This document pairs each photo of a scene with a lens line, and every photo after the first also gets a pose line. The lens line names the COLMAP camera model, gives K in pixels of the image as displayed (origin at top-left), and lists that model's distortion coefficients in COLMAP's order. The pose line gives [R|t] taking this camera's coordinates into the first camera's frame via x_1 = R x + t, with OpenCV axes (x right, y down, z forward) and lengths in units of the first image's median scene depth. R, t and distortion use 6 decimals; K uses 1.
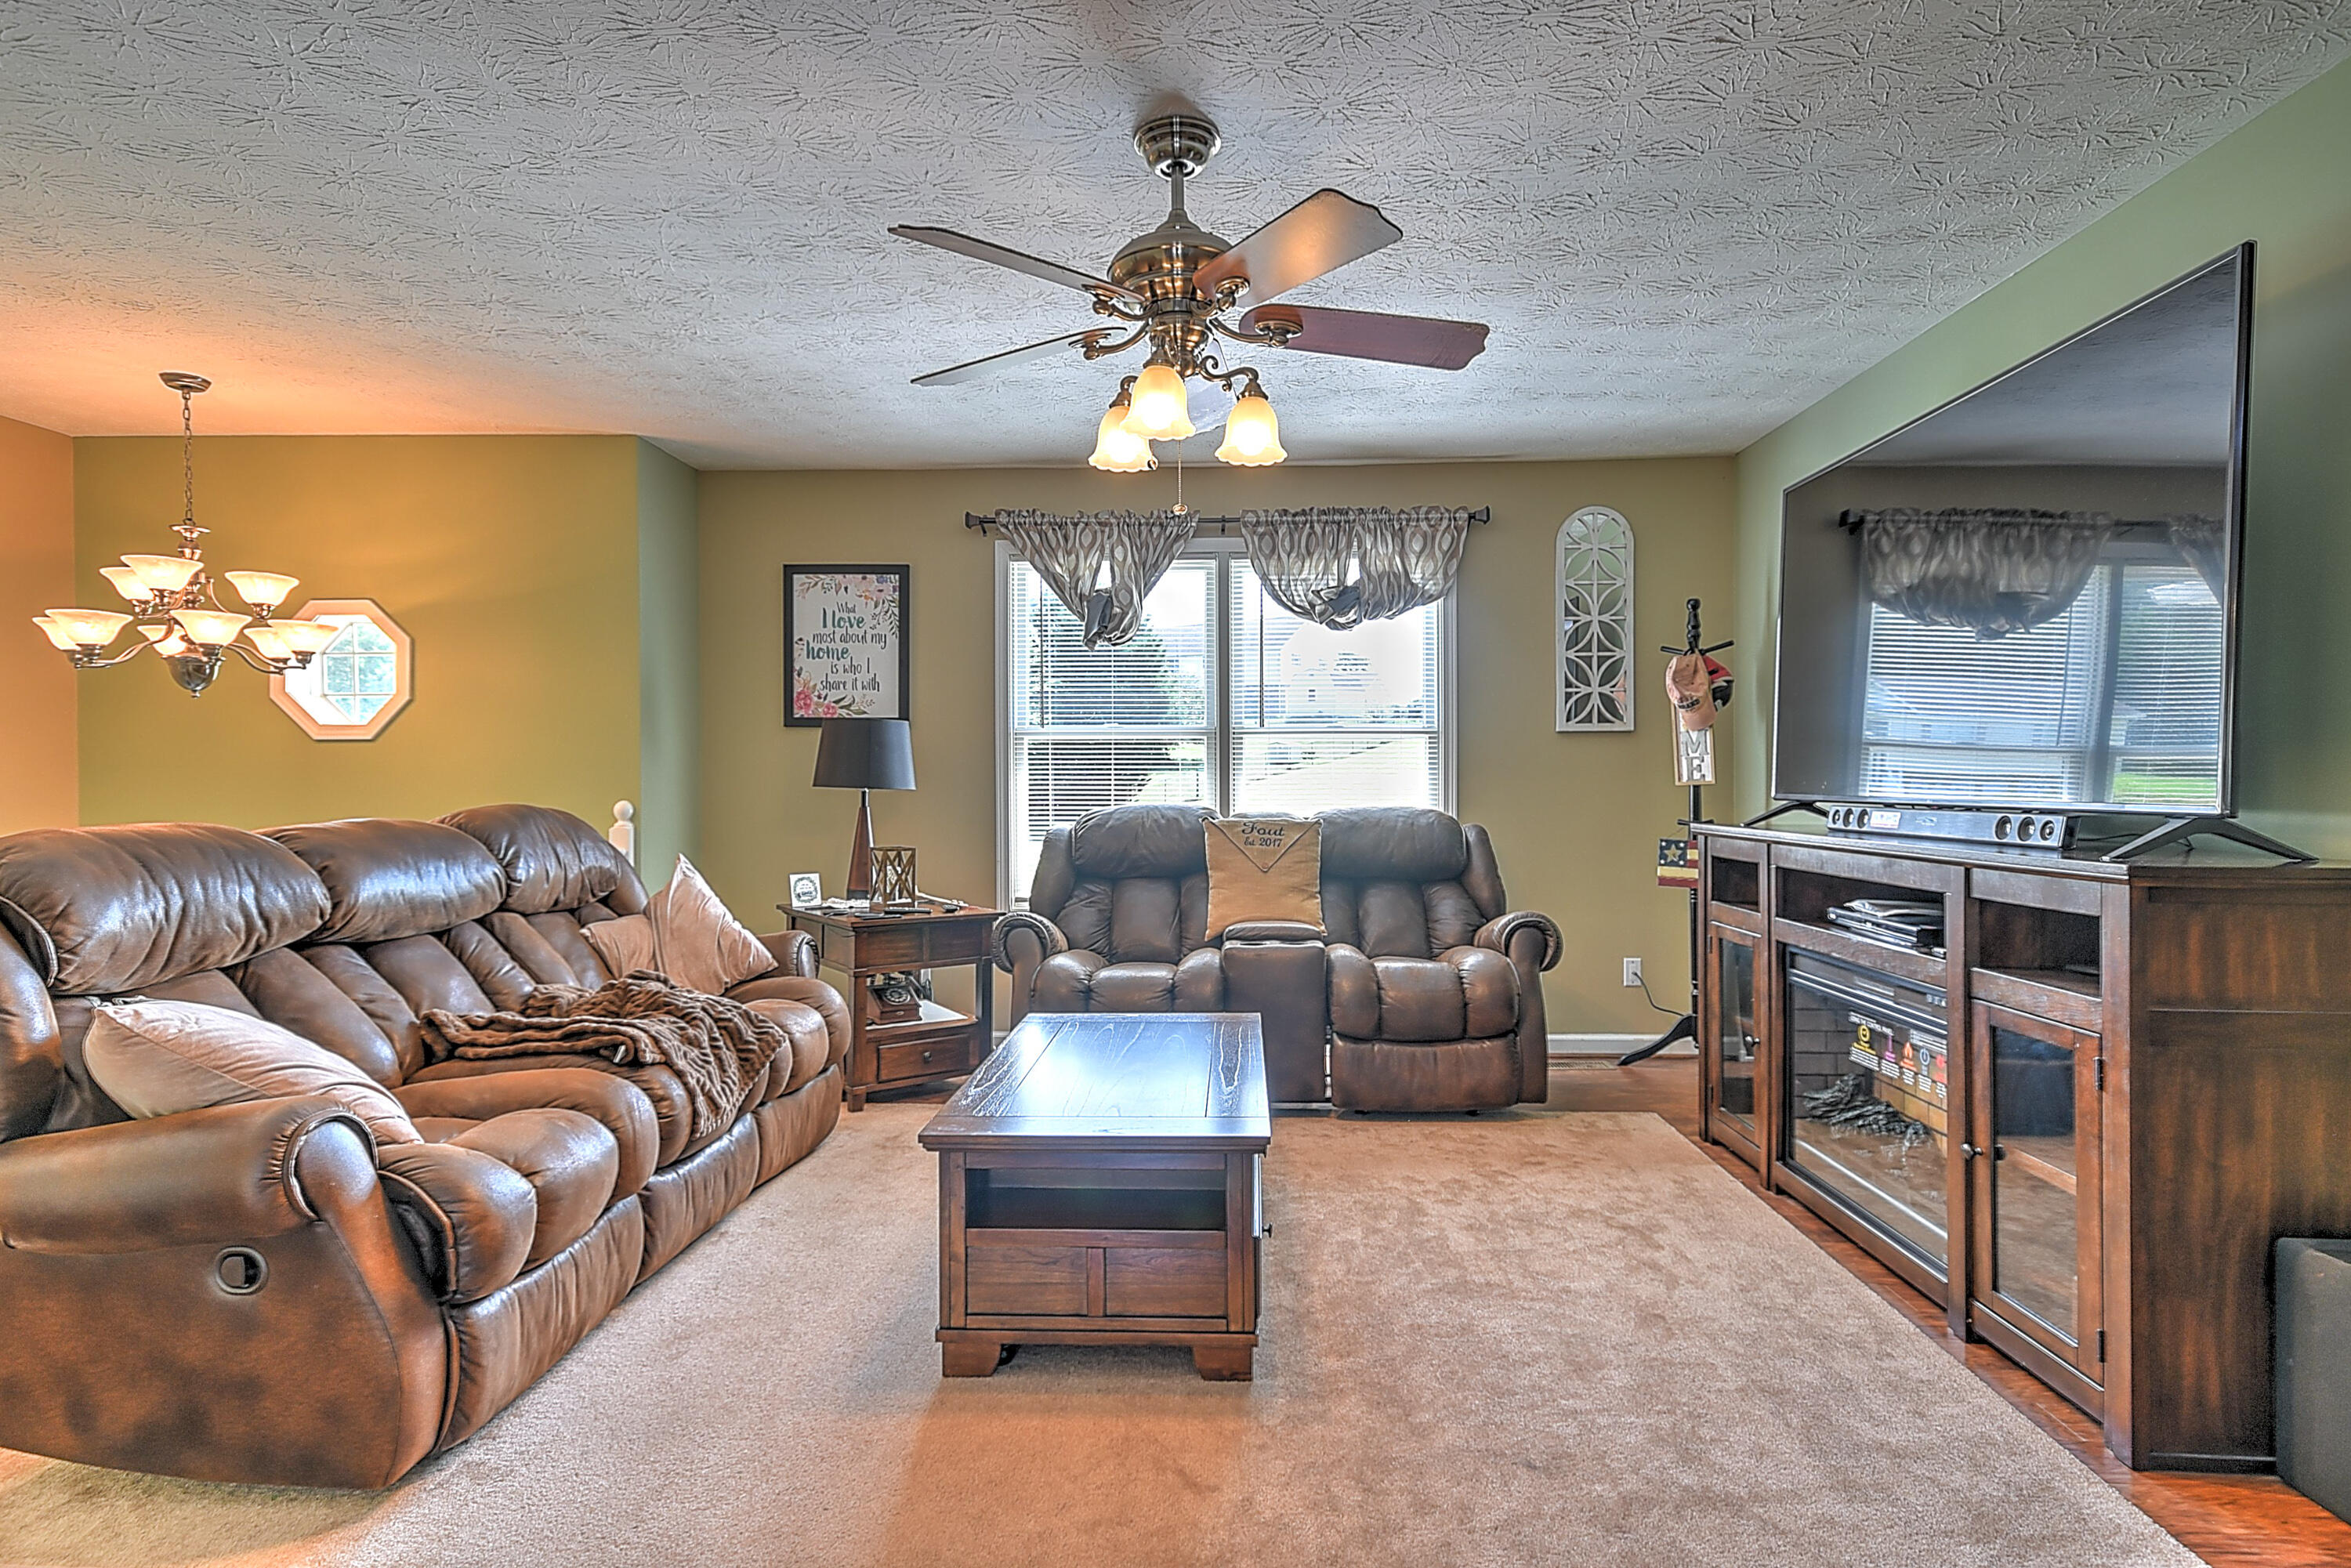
lens RADIAL K [[1189.1, 0, 1185.1], [0, 1189.1, 788.8], [0, 0, 1]] dist [0.019030, 0.001555]
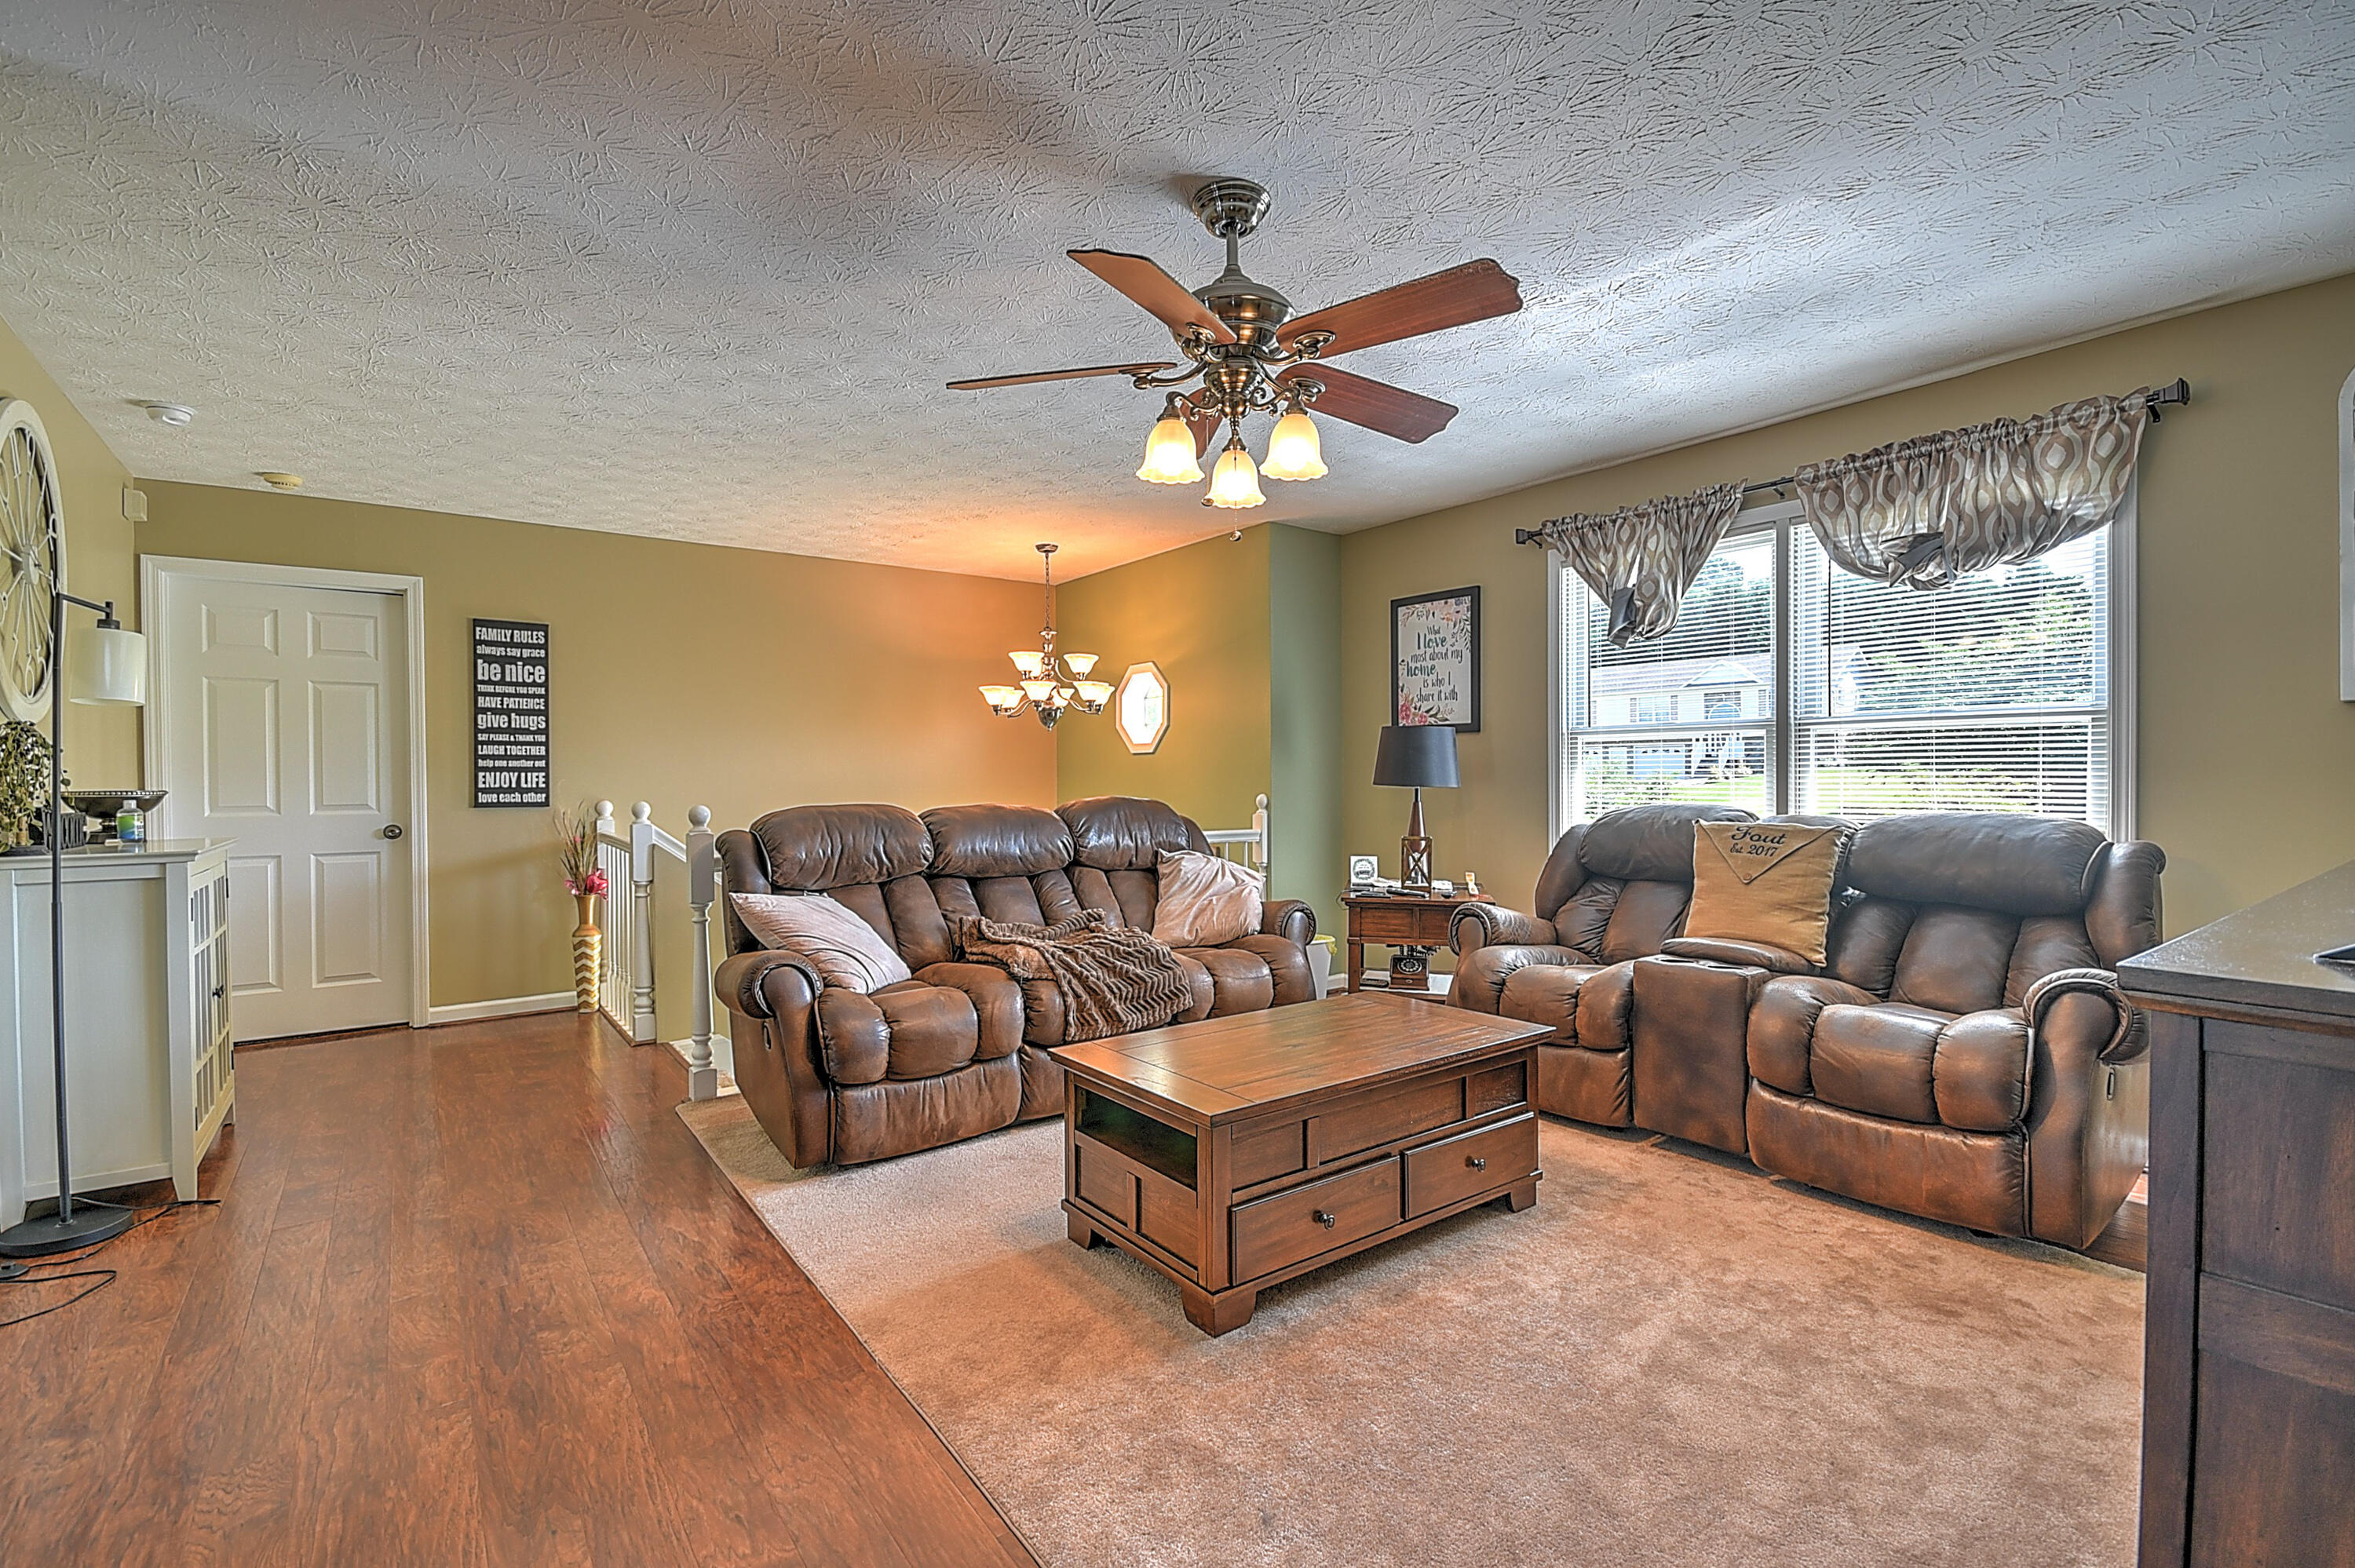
lens RADIAL K [[1029.9, 0, 1185.6], [0, 1029.9, 786.2], [0, 0, 1]] dist [0.013991, -0.007414]
pose [[0.635464, 0.004944, -0.772115, 0.362215], [-0.002551, 0.999987, 0.004303, -0.003726], [0.772127, -0.000765, 0.635468, 0.184256]]
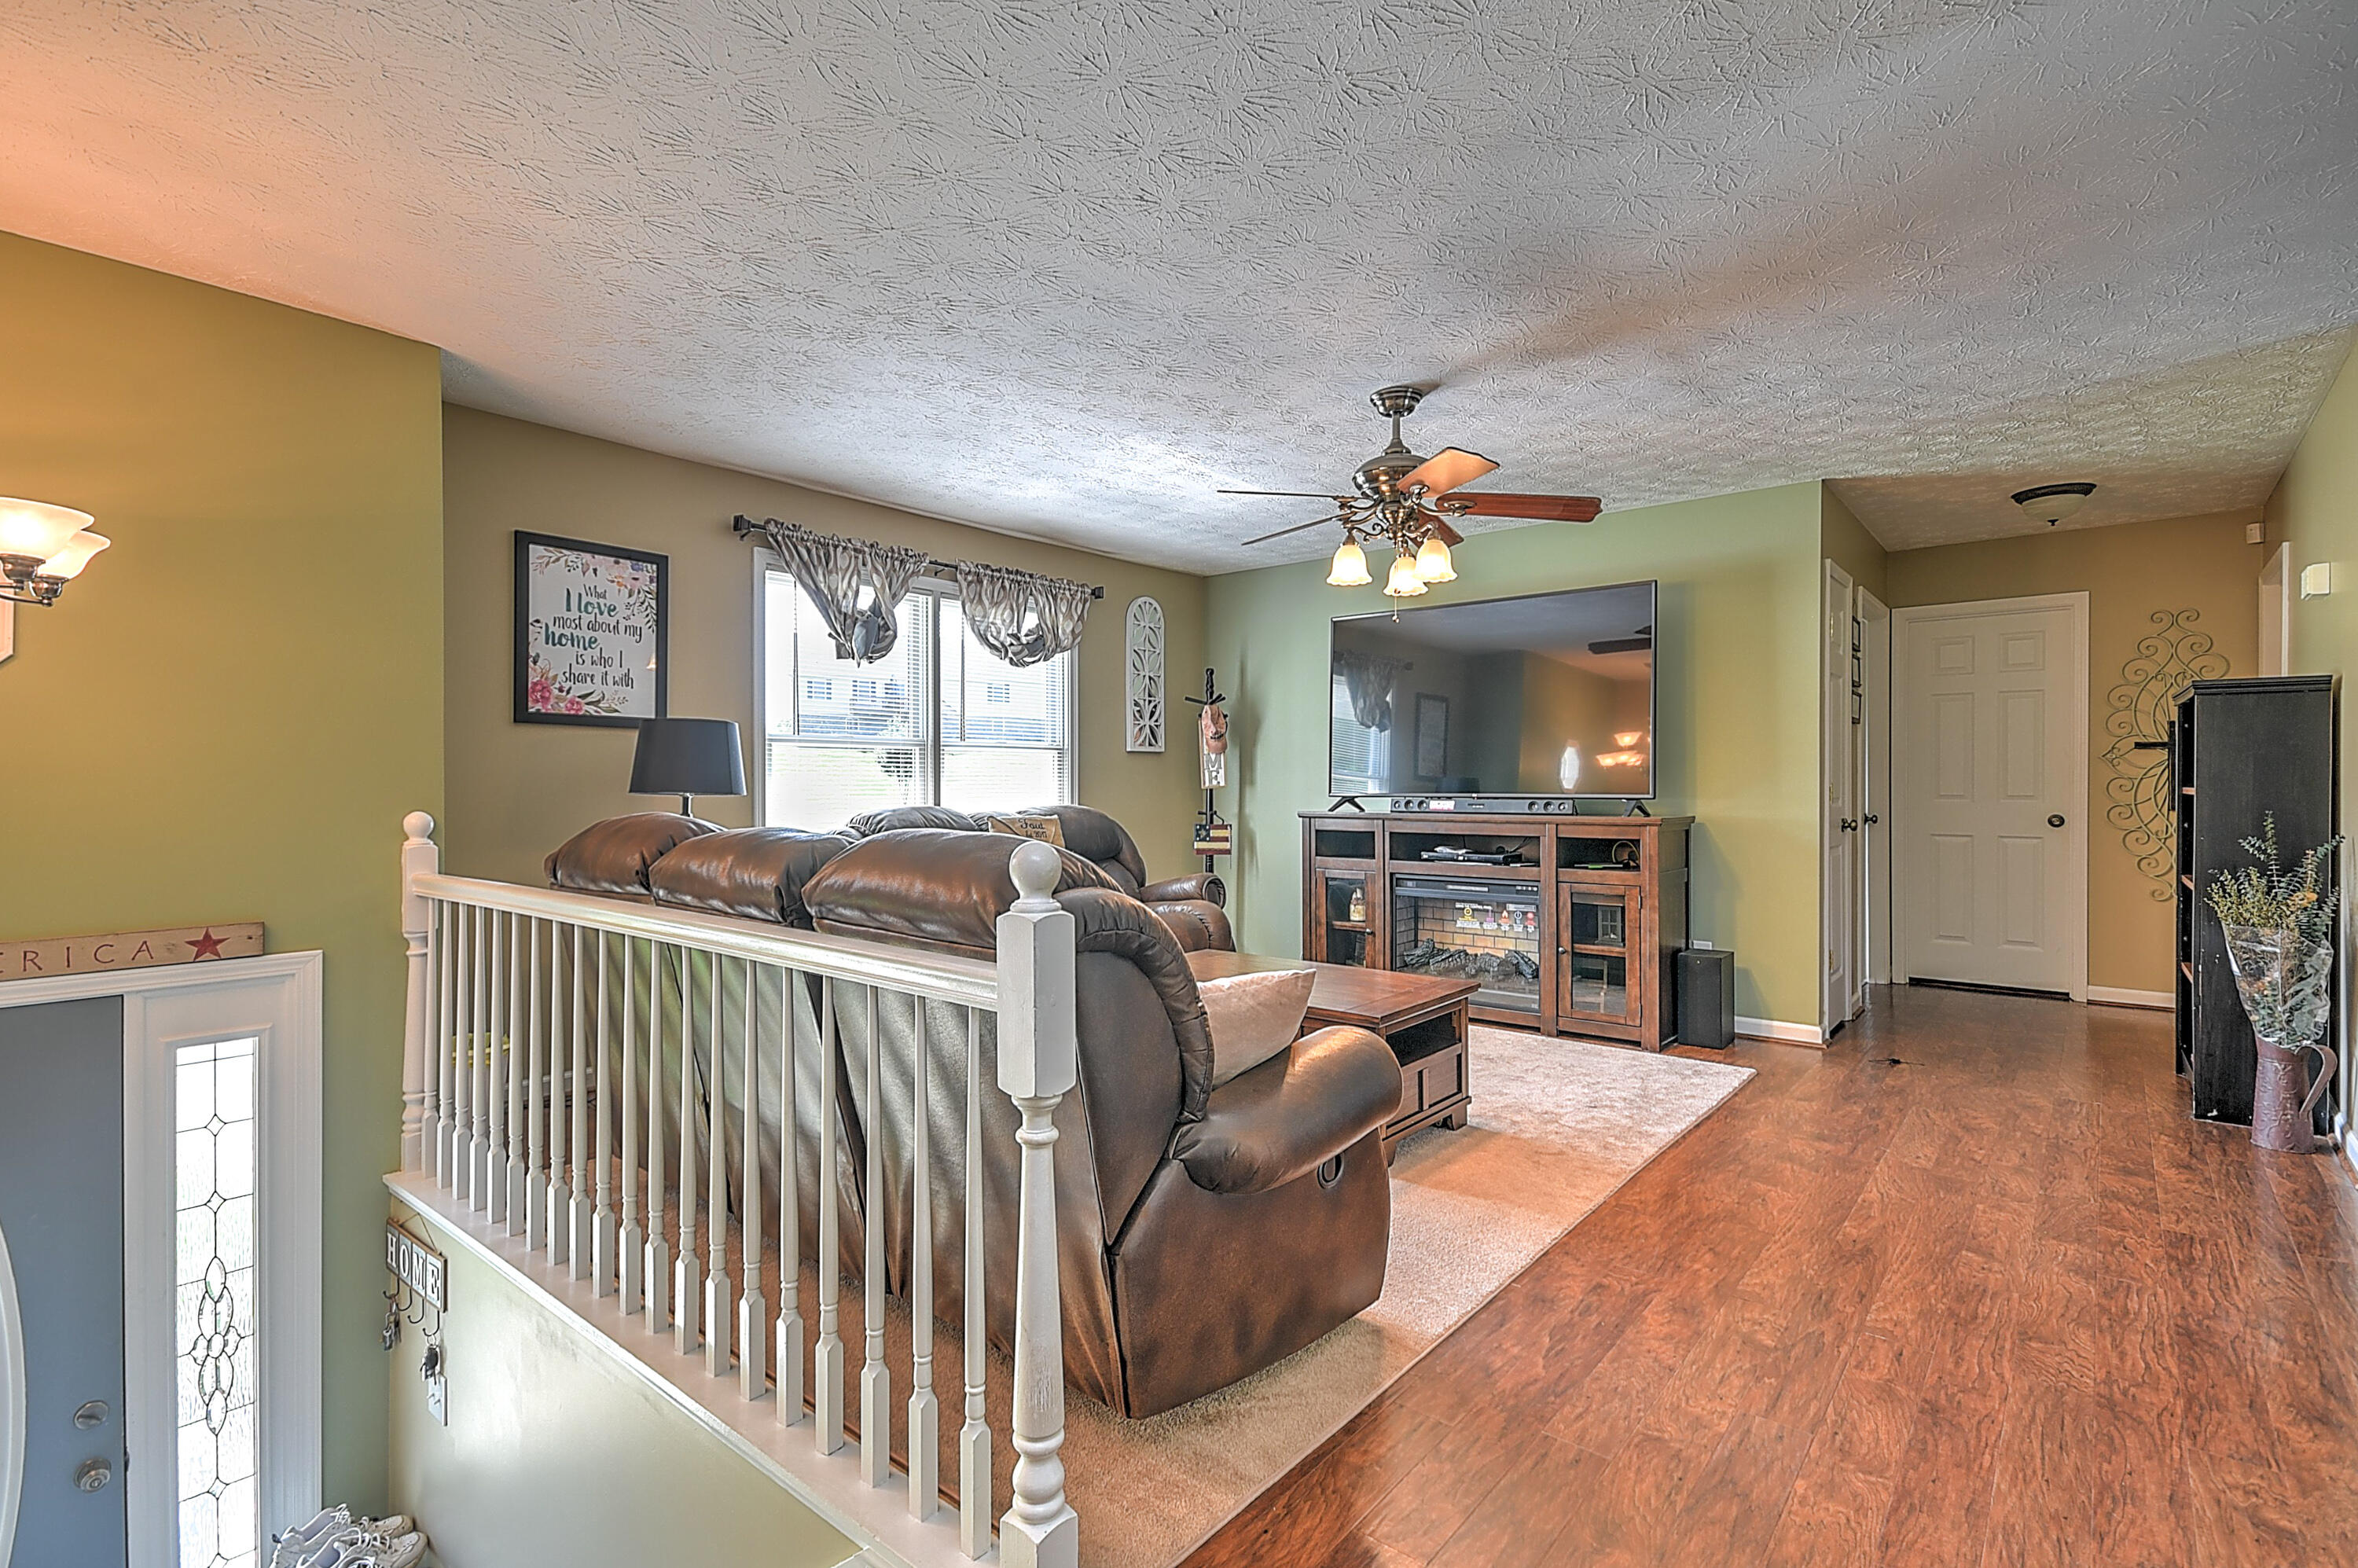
lens RADIAL K [[1080.1, 0, 1179.8], [0, 1080.1, 789.1], [0, 0, 1]] dist [0.010420, 0.001190]
pose [[0.611663, -0.003089, 0.791113, -0.702465], [0.007005, 0.999974, -0.001511, -0.000235], [-0.791088, 0.006466, 0.611669, 0.168338]]
